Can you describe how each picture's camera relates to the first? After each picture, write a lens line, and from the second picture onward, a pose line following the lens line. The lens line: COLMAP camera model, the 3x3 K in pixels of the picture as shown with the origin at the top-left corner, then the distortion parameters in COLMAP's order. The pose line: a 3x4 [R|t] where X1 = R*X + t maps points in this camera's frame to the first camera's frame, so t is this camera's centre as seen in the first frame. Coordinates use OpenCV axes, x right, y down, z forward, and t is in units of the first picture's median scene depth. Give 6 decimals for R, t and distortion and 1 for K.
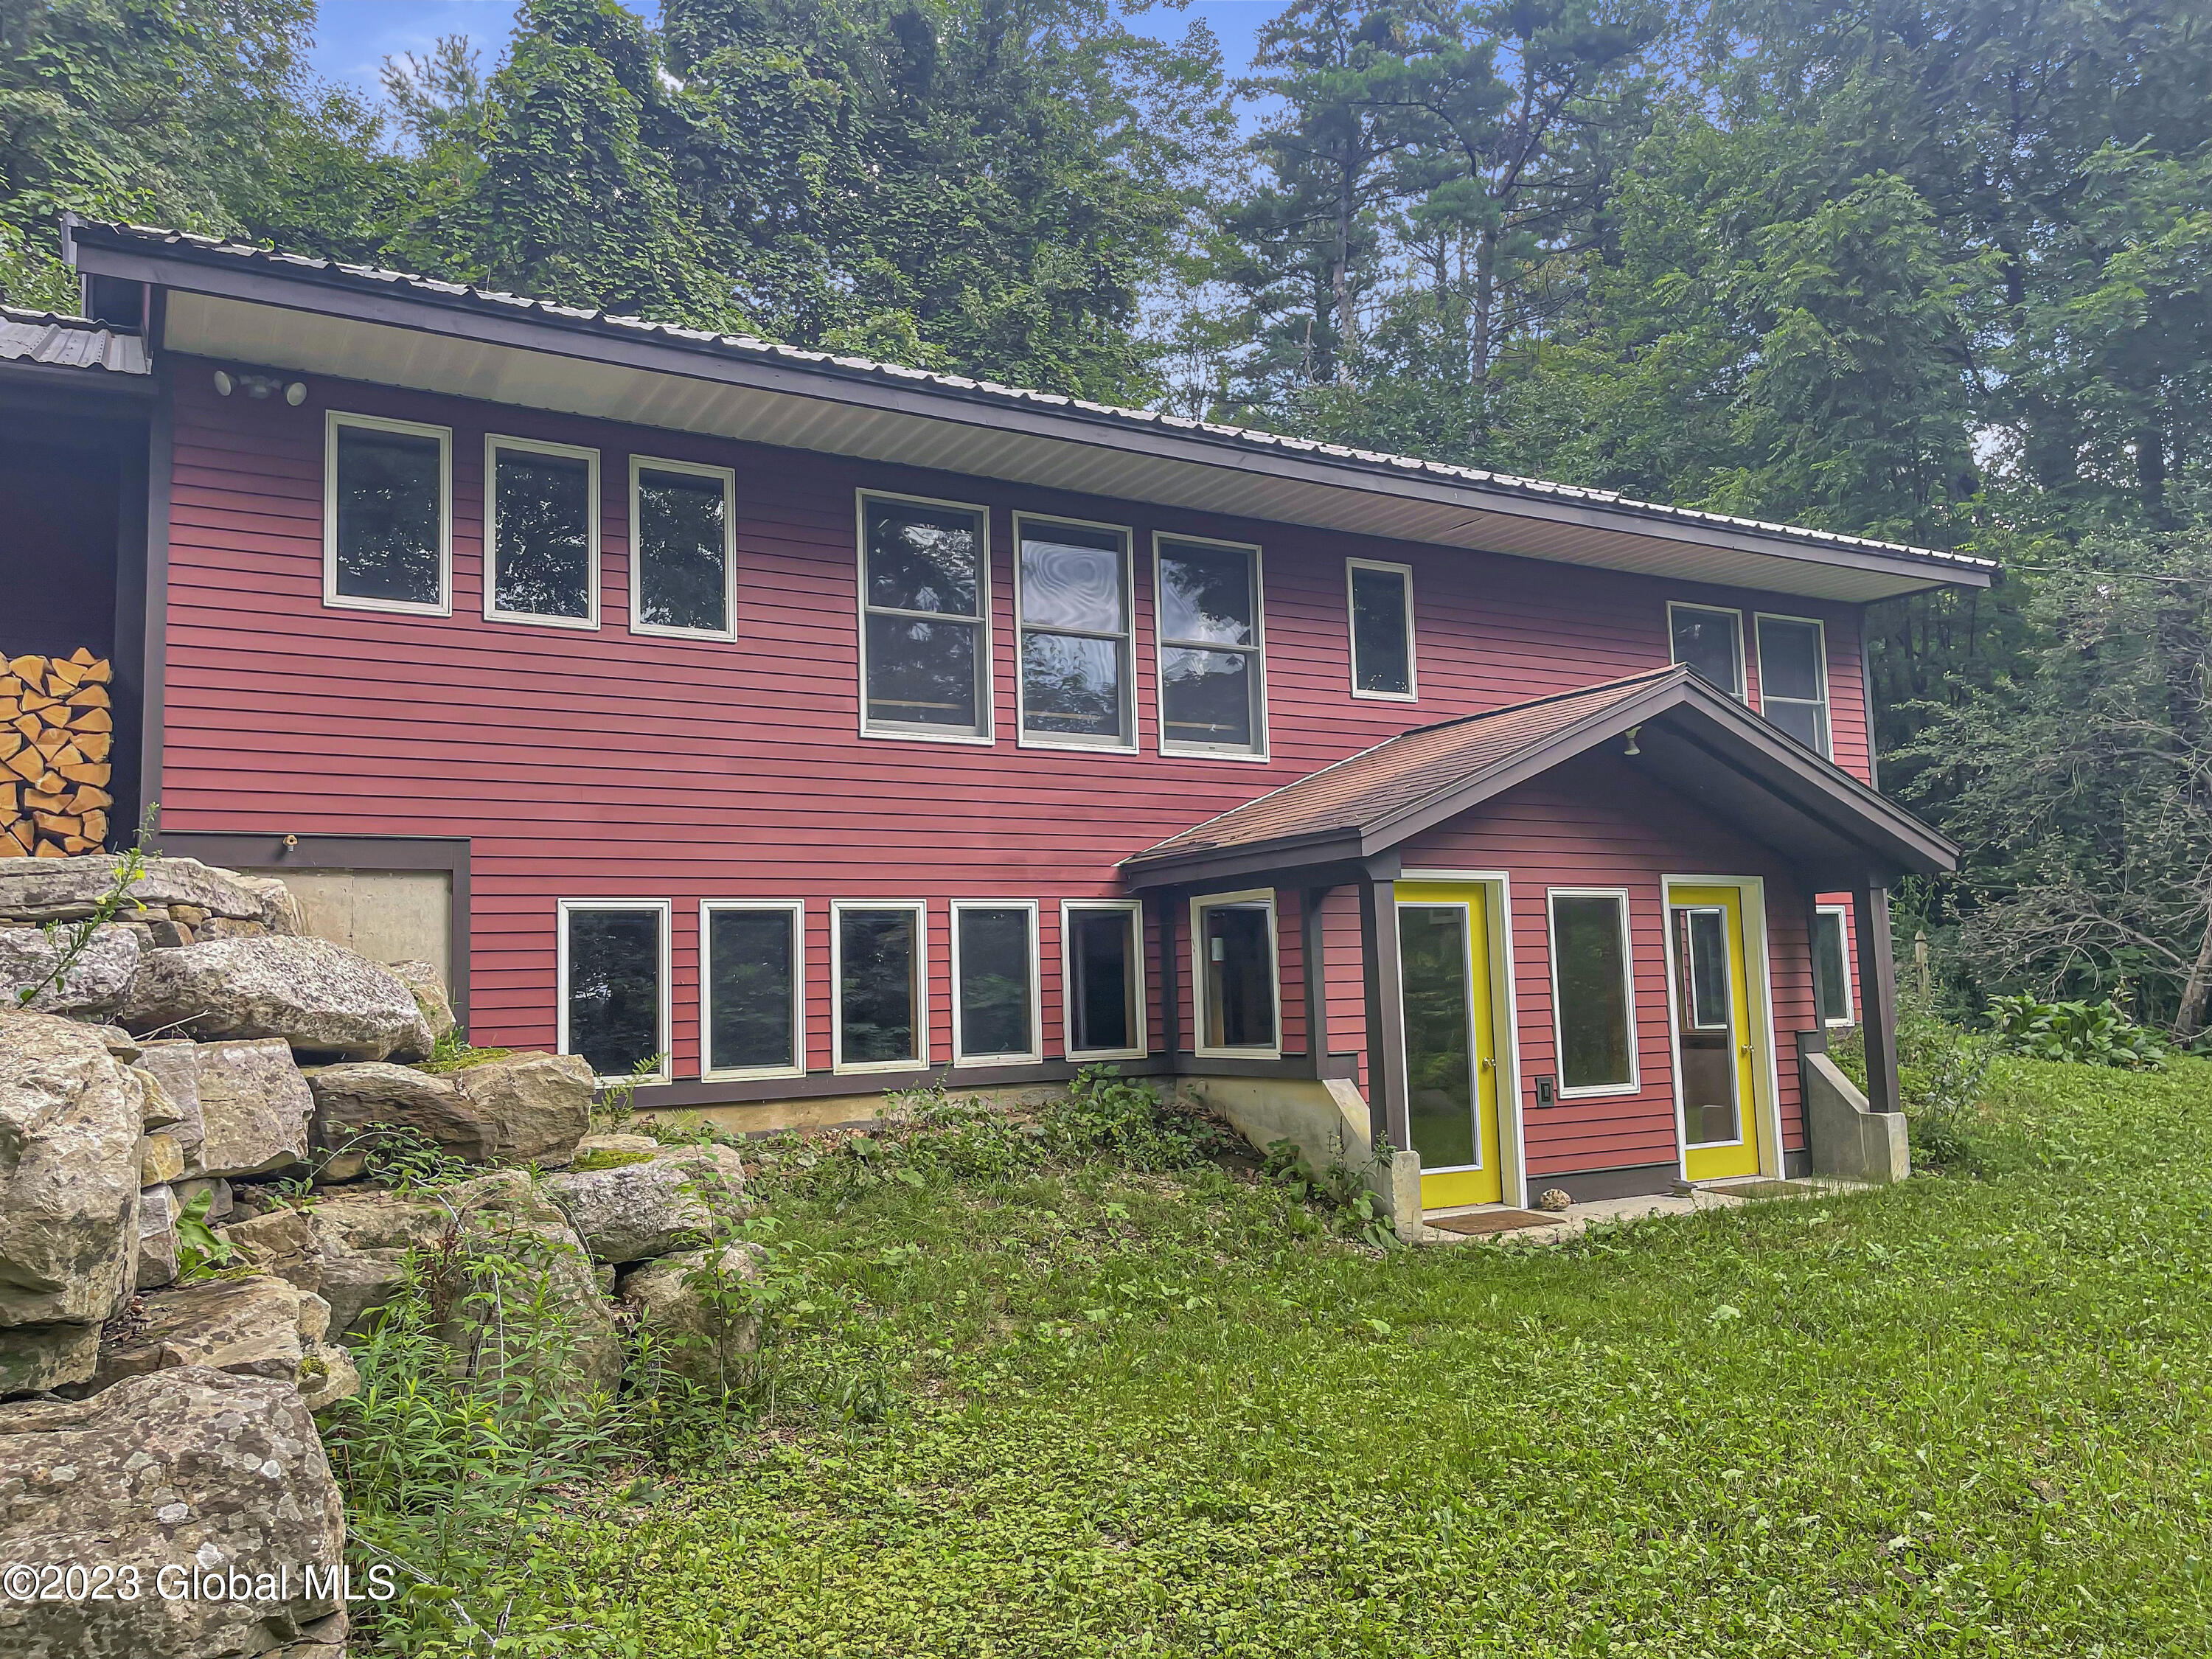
lens RADIAL K [[1657.6, 0, 1106.0], [0, 1657.6, 829.5], [0, 0, 1]] dist [0.074155, -0.085329]
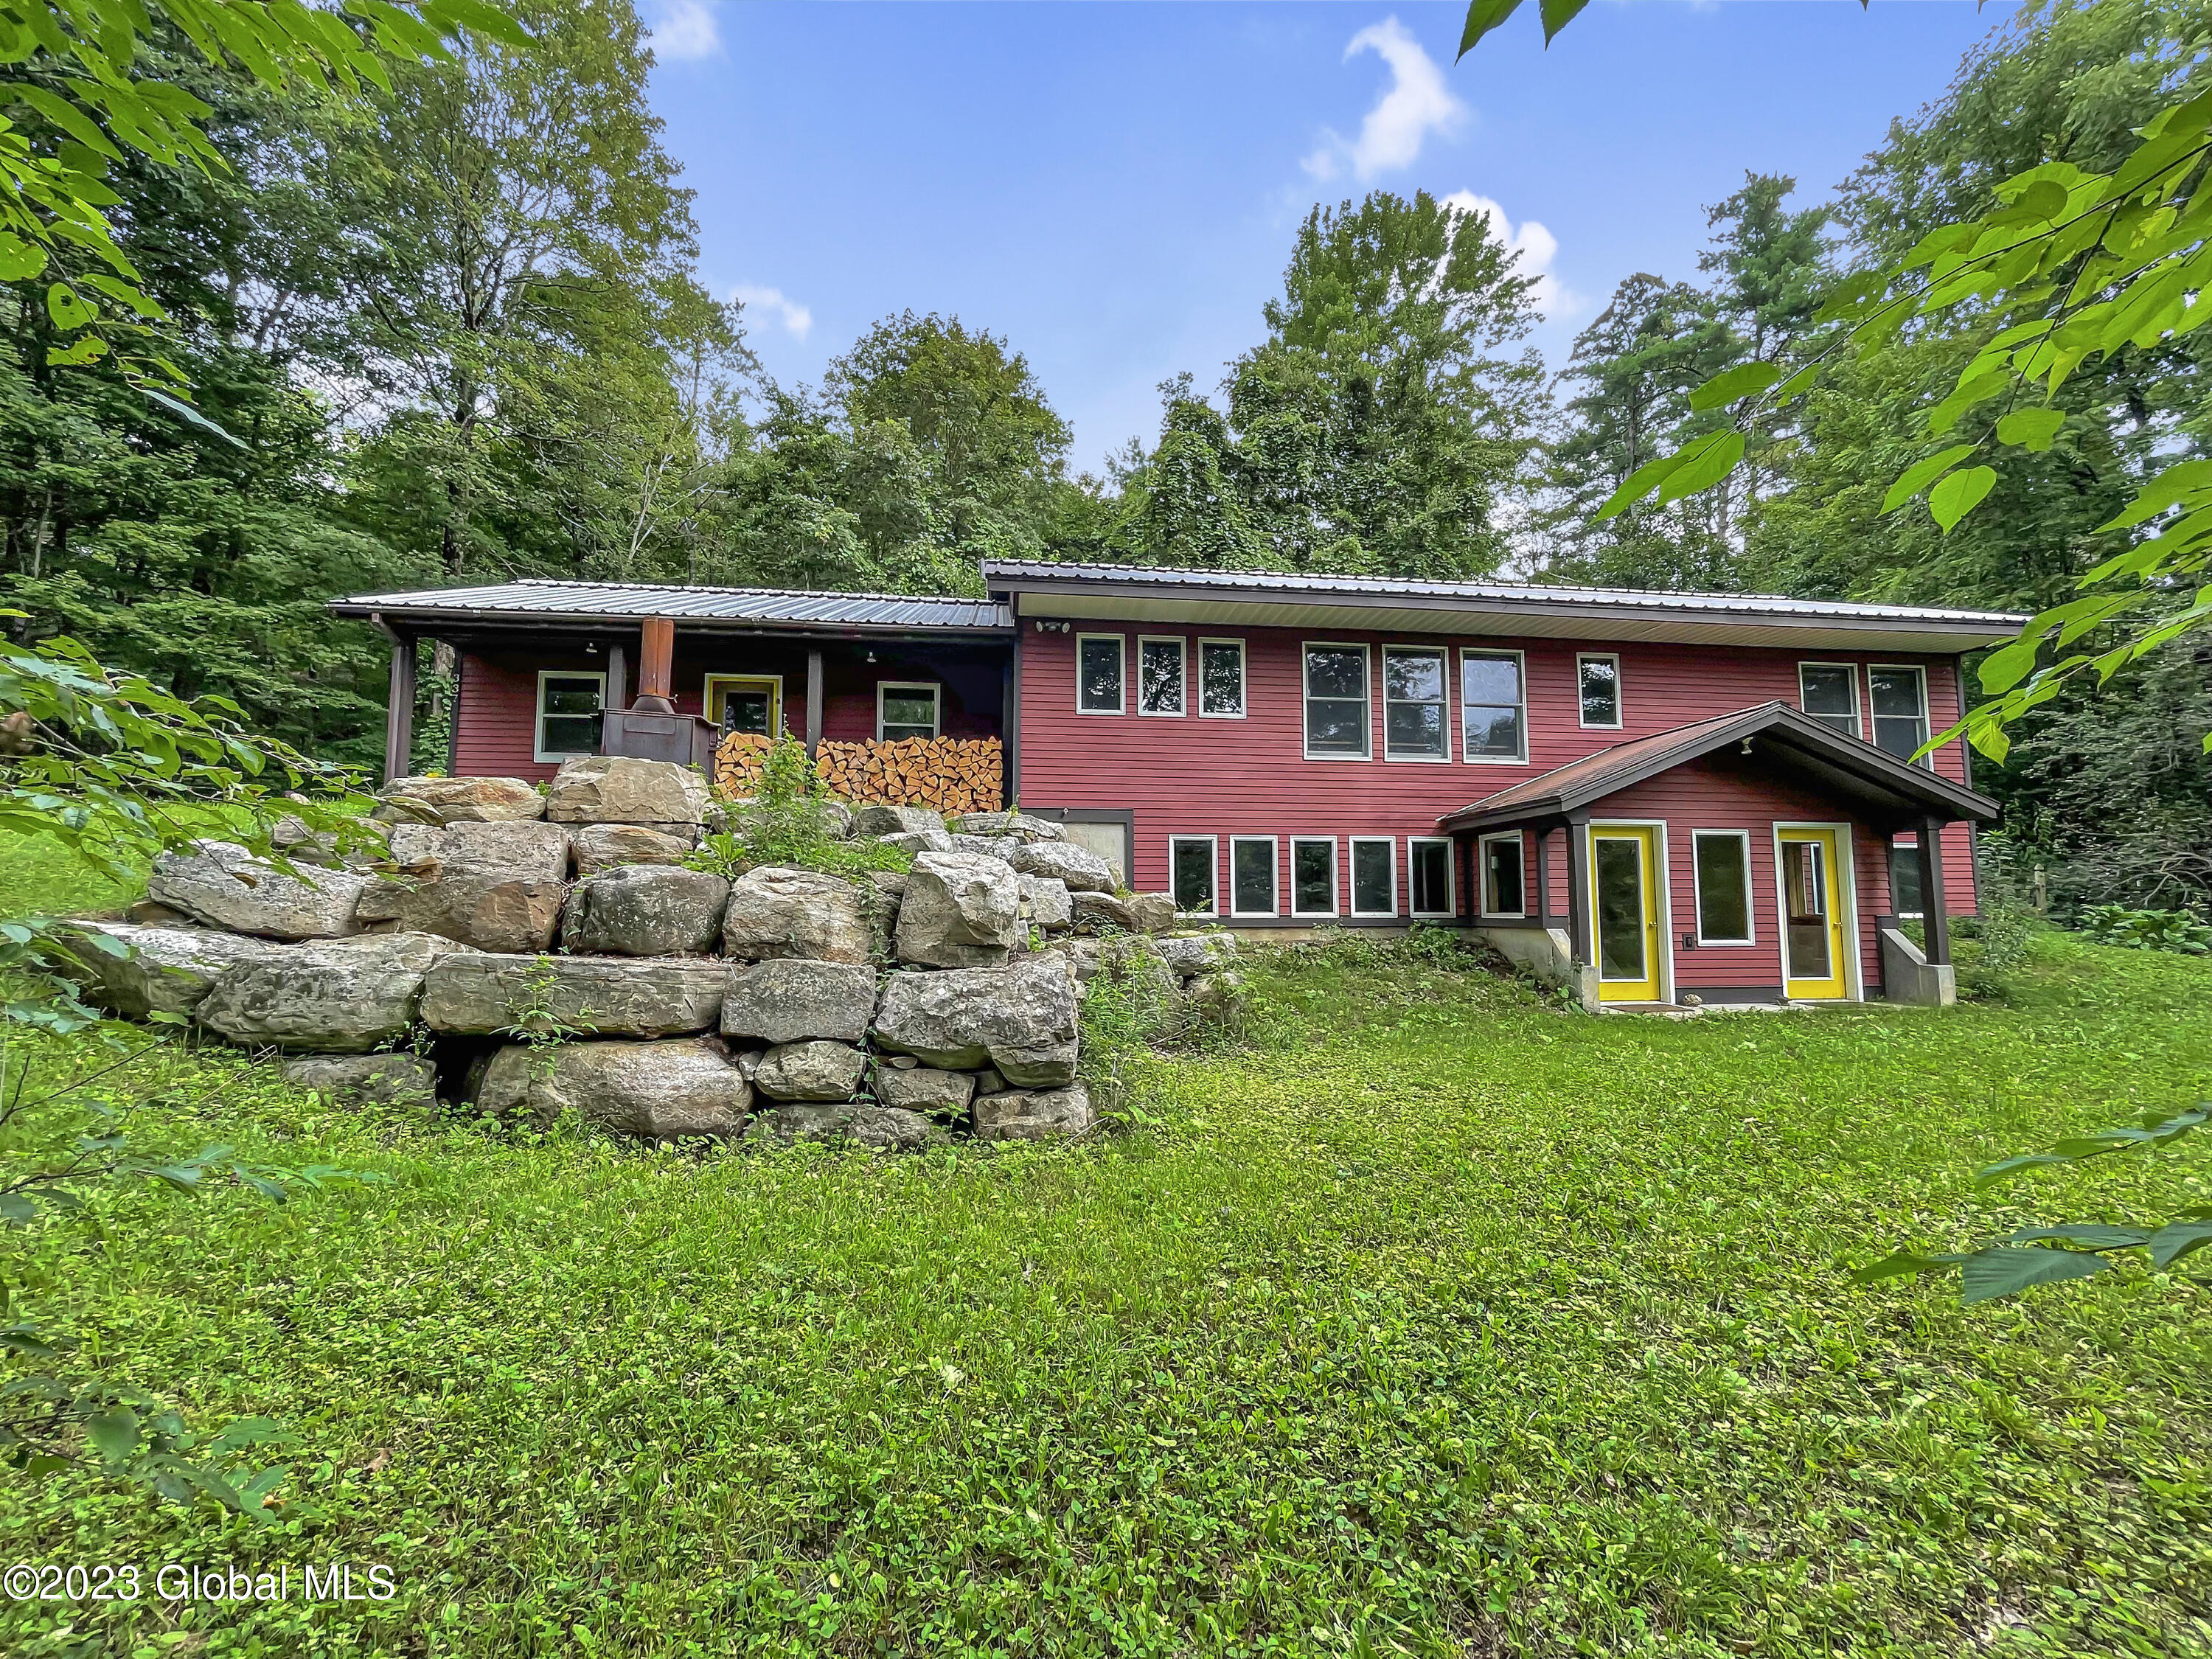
lens RADIAL K [[886.3, 0, 1106.0], [0, 886.3, 829.5], [0, 0, 1]] dist [-0.008570, 0.000143]
pose [[0.916098, -0.006651, -0.400899, 0.063958], [0.013868, 0.999790, 0.015102, 0.011404], [0.400714, -0.019395, 0.915998, -0.119417]]
